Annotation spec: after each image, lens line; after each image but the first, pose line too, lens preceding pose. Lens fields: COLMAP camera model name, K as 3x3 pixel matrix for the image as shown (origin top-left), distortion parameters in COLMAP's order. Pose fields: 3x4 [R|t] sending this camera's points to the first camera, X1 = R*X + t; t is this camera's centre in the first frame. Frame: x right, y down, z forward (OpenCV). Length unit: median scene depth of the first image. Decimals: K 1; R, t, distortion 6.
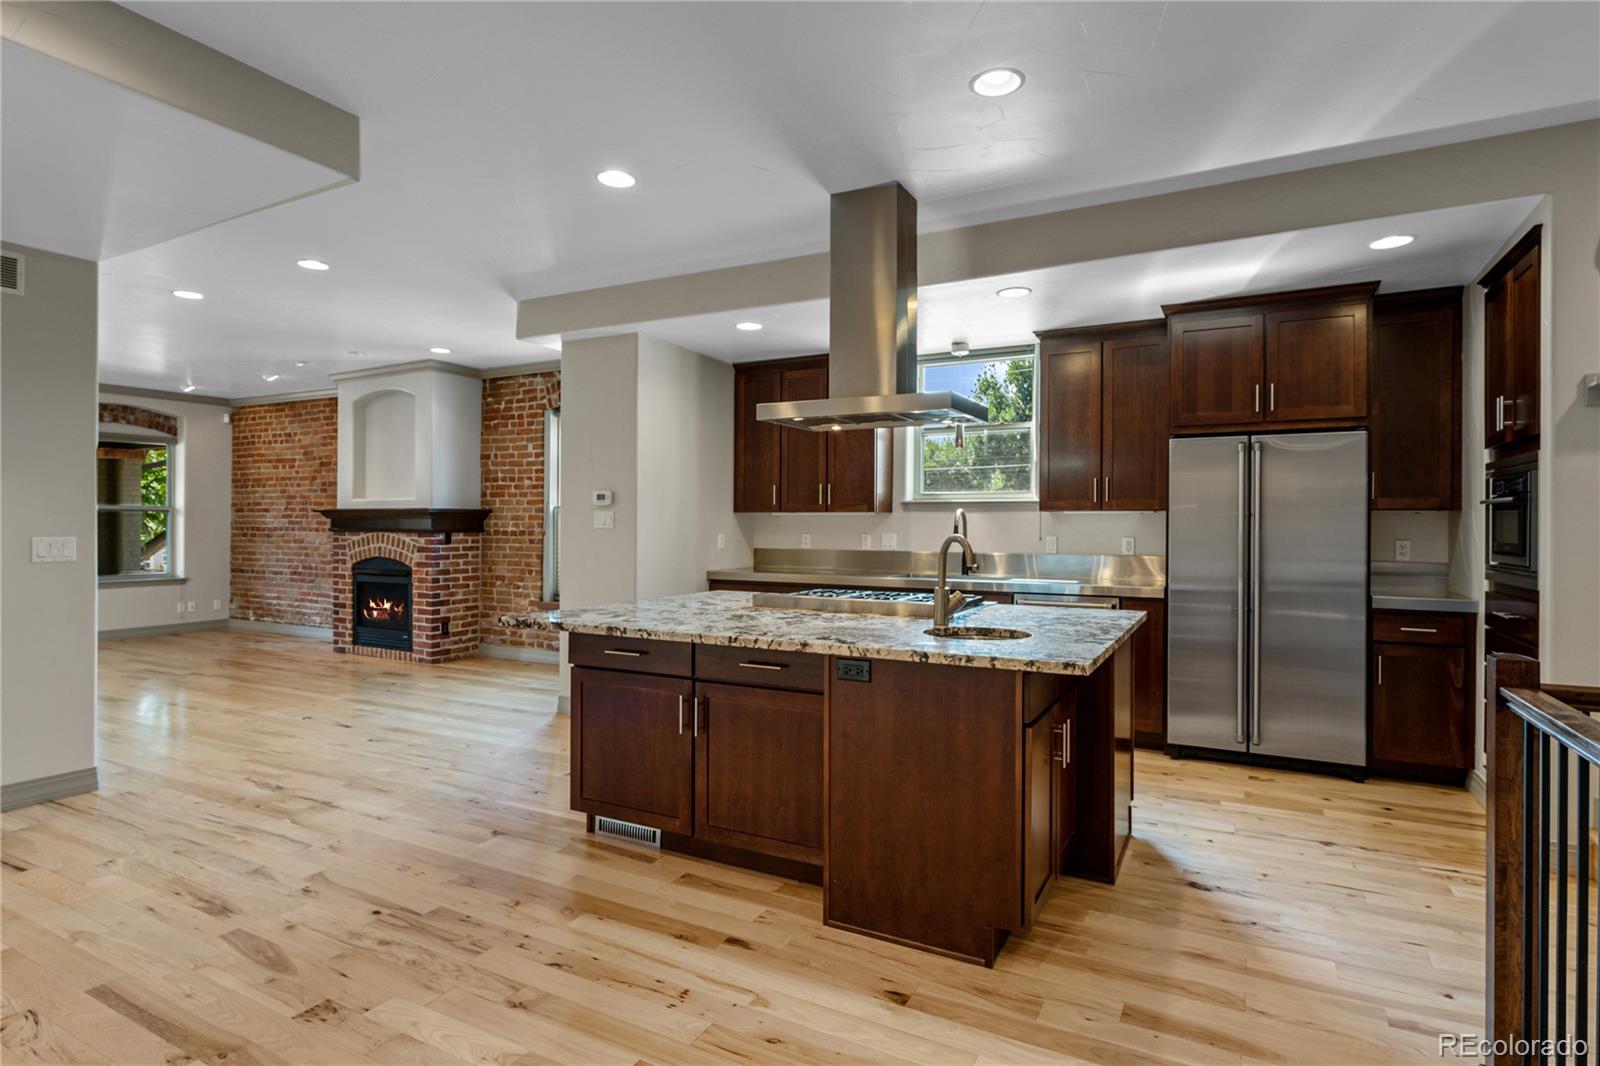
lens RADIAL K [[823.9, 0, 798.9], [0, 823.9, 527.8], [0, 0, 1]] dist [0.000169, -0.003115]
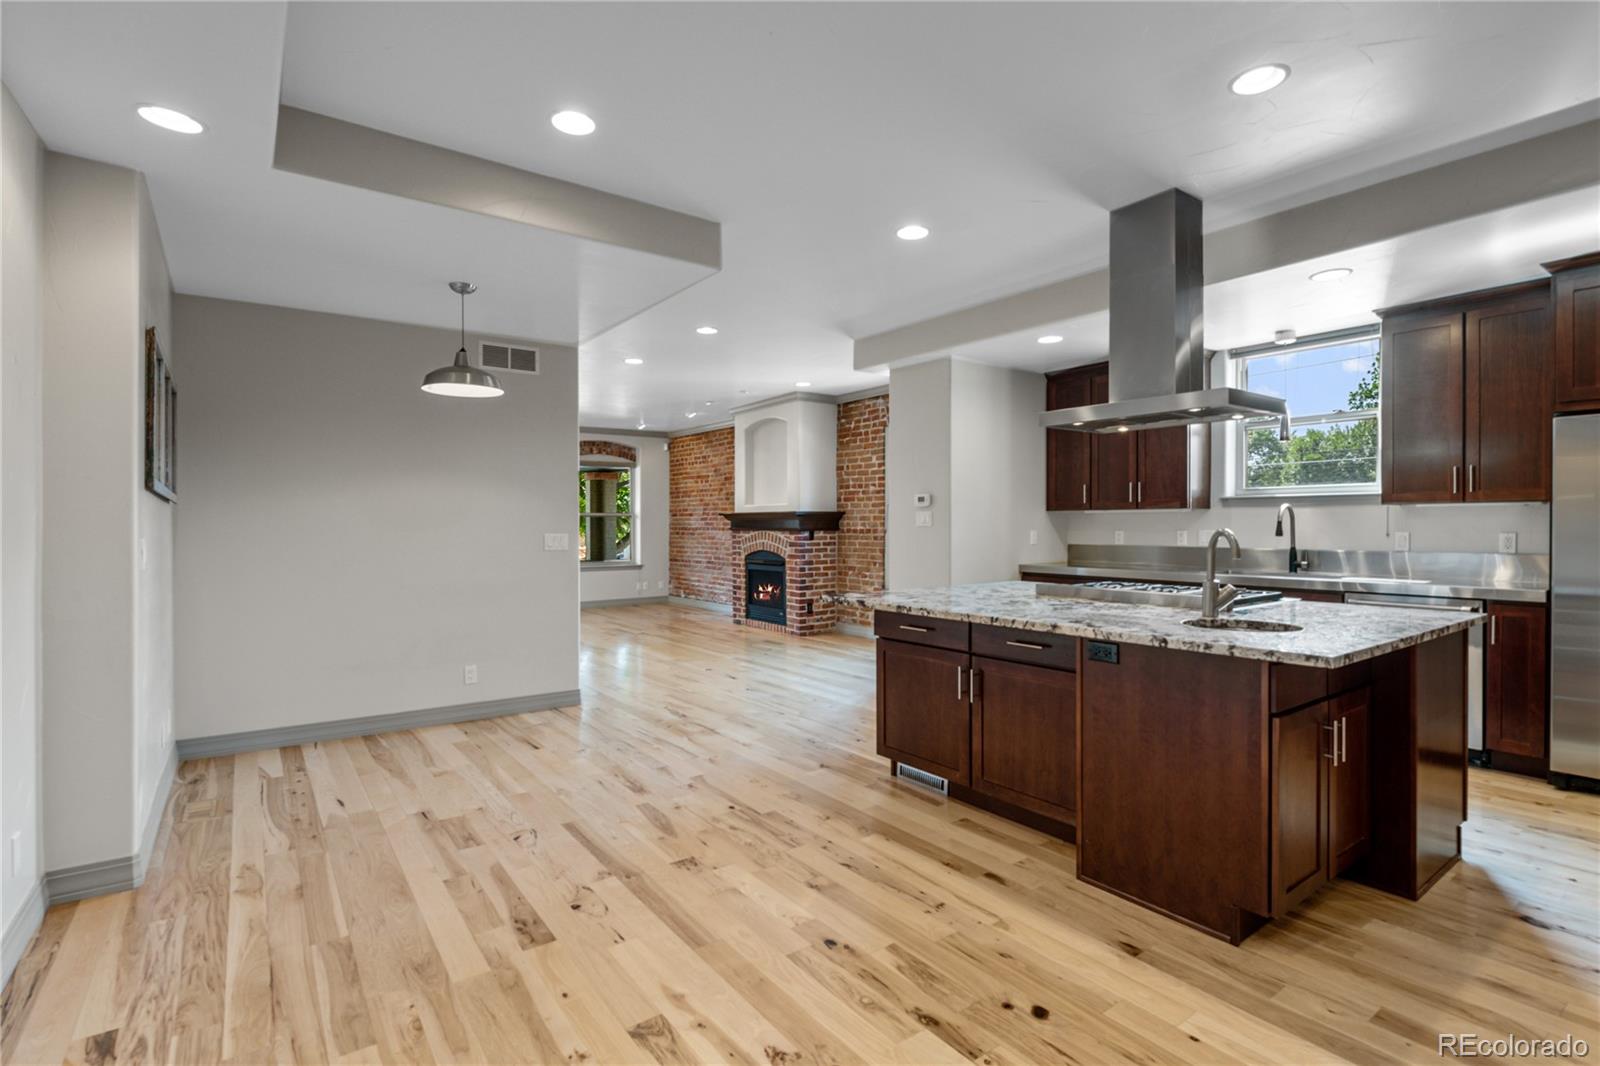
lens RADIAL K [[754.0, 0, 802.5], [0, 754.0, 531.2], [0, 0, 1]] dist [0.002094, -0.005149]
pose [[0.903750, -0.003439, -0.428046, 0.096020], [0.005719, 0.999975, 0.004040, 0.003707], [0.428022, -0.006099, 0.903748, -0.056683]]
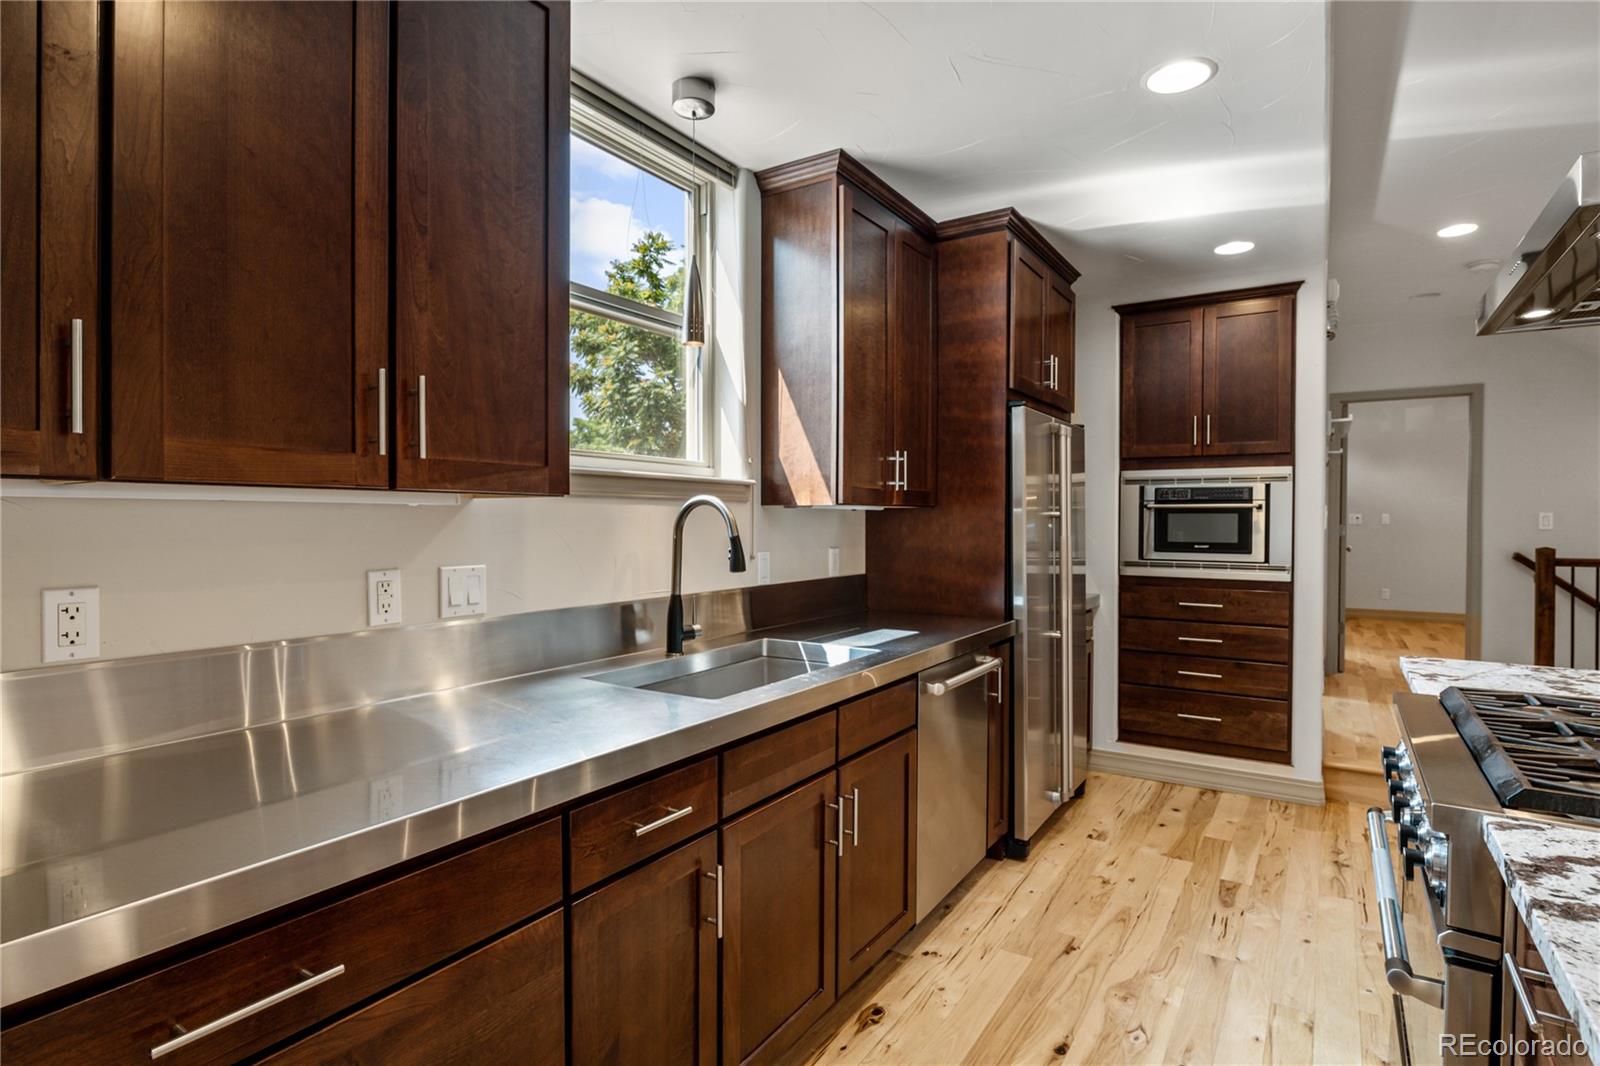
lens RADIAL K [[797.9, 0, 806.1], [0, 797.9, 522.9], [0, 0, 1]] dist [-0.001619, -0.000259]
pose [[0.087610, -0.010492, 0.996100, -0.299310], [-0.001234, 0.999943, 0.010641, -0.019855], [-0.996154, -0.002161, 0.087592, 1.397155]]
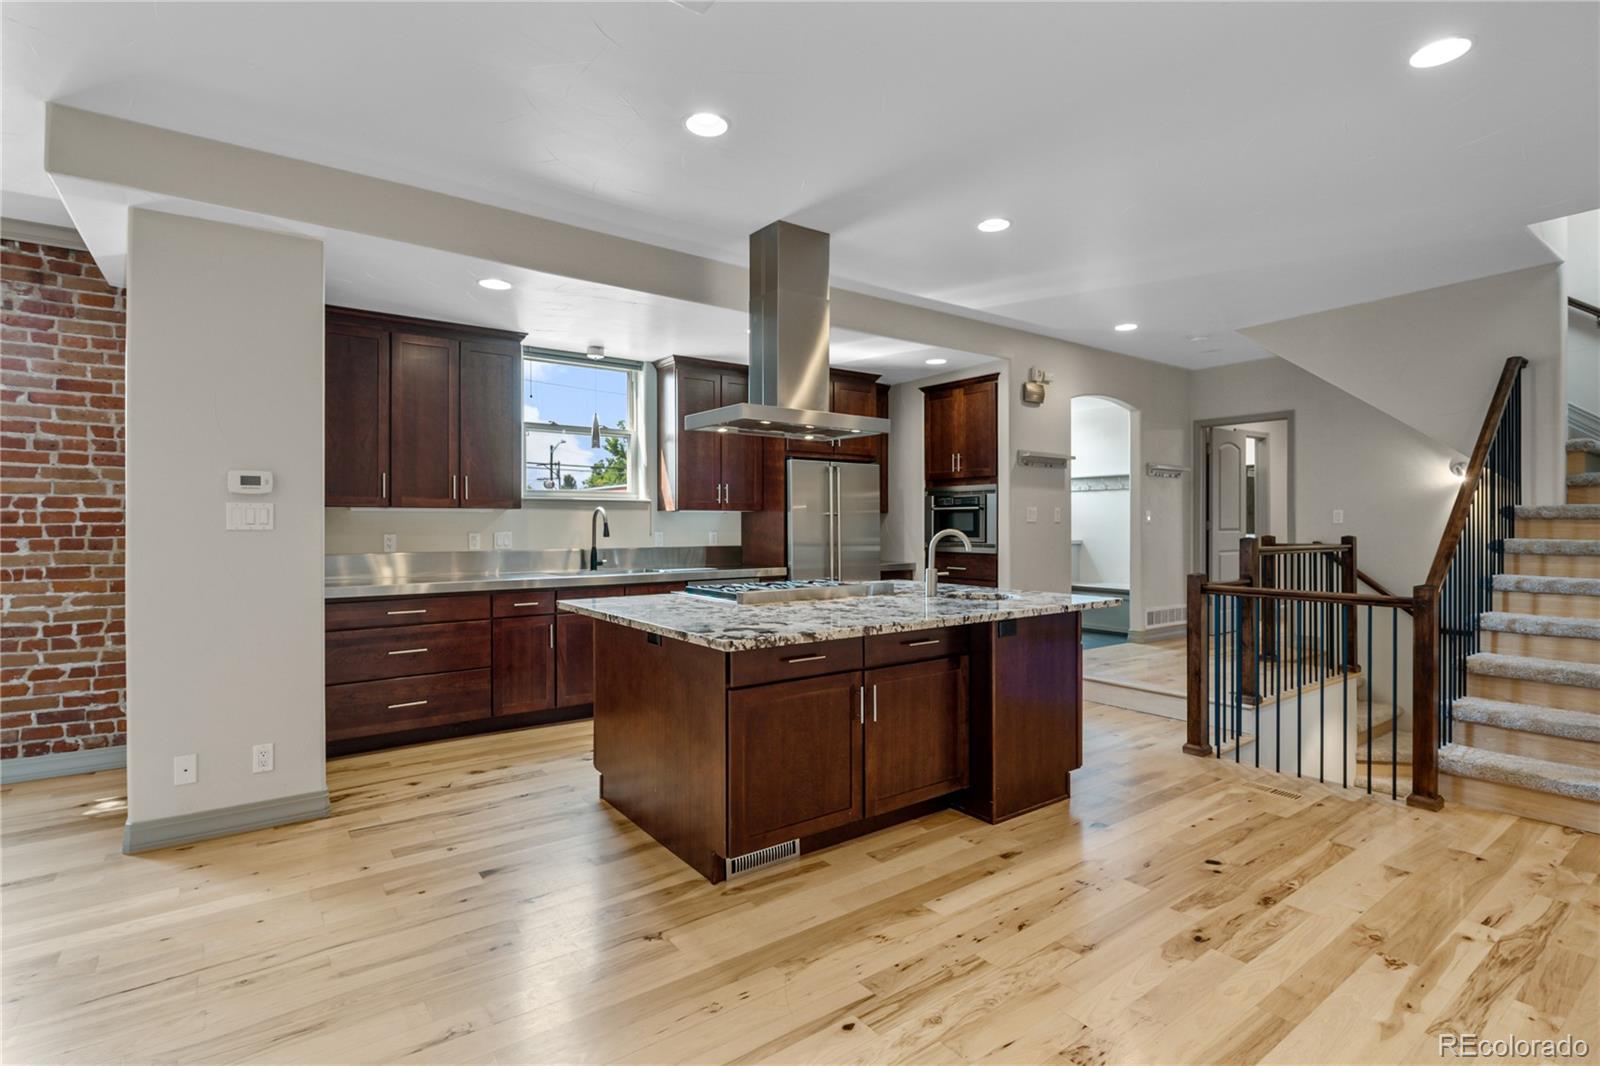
lens RADIAL K [[766.9, 0, 800.0], [0, 766.9, 527.2], [0, 0, 1]] dist [-0.005847, -0.001049]
pose [[0.428361, -0.009144, 0.903561, -0.871582], [0.005865, 0.999956, 0.007339, -0.004788], [-0.903588, 0.002156, 0.428396, 0.543214]]
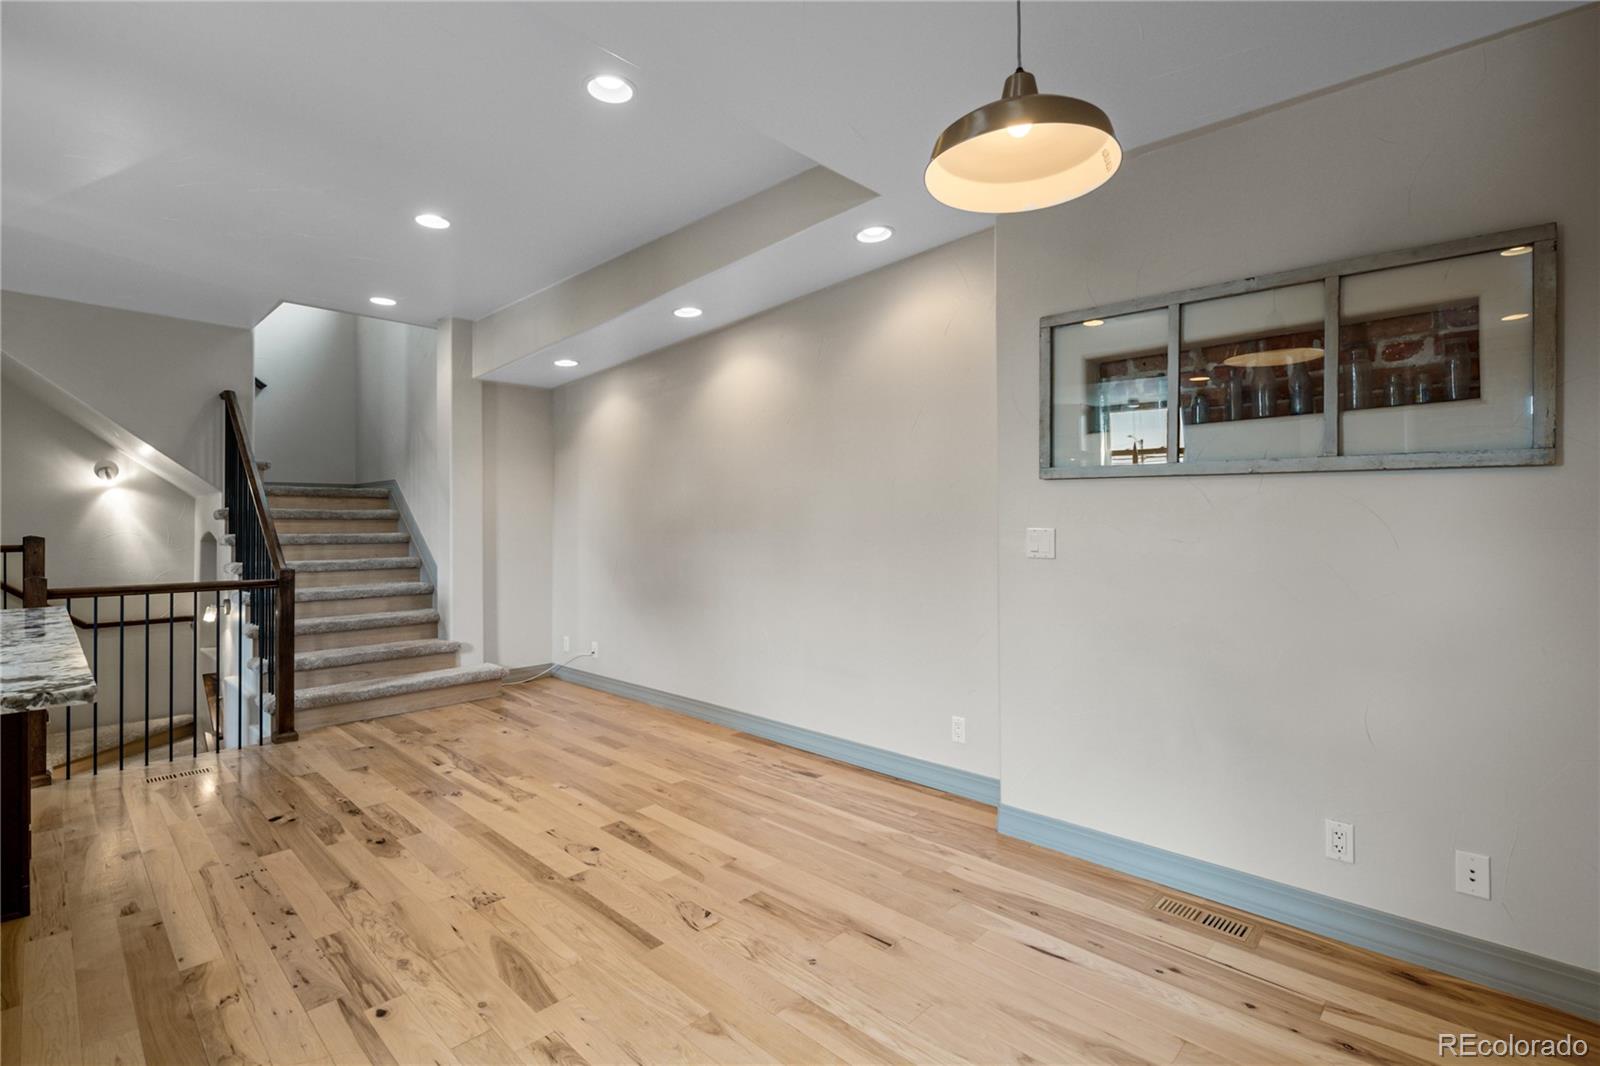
lens RADIAL K [[739.2, 0, 801.7], [0, 739.2, 520.7], [0, 0, 1]] dist [0.000850, -0.005636]
pose [[-0.962867, 0.001025, 0.269975, -0.800026], [0.000232, 0.999996, -0.002967, 0.005663], [-0.269977, -0.002794, -0.962863, 1.156513]]
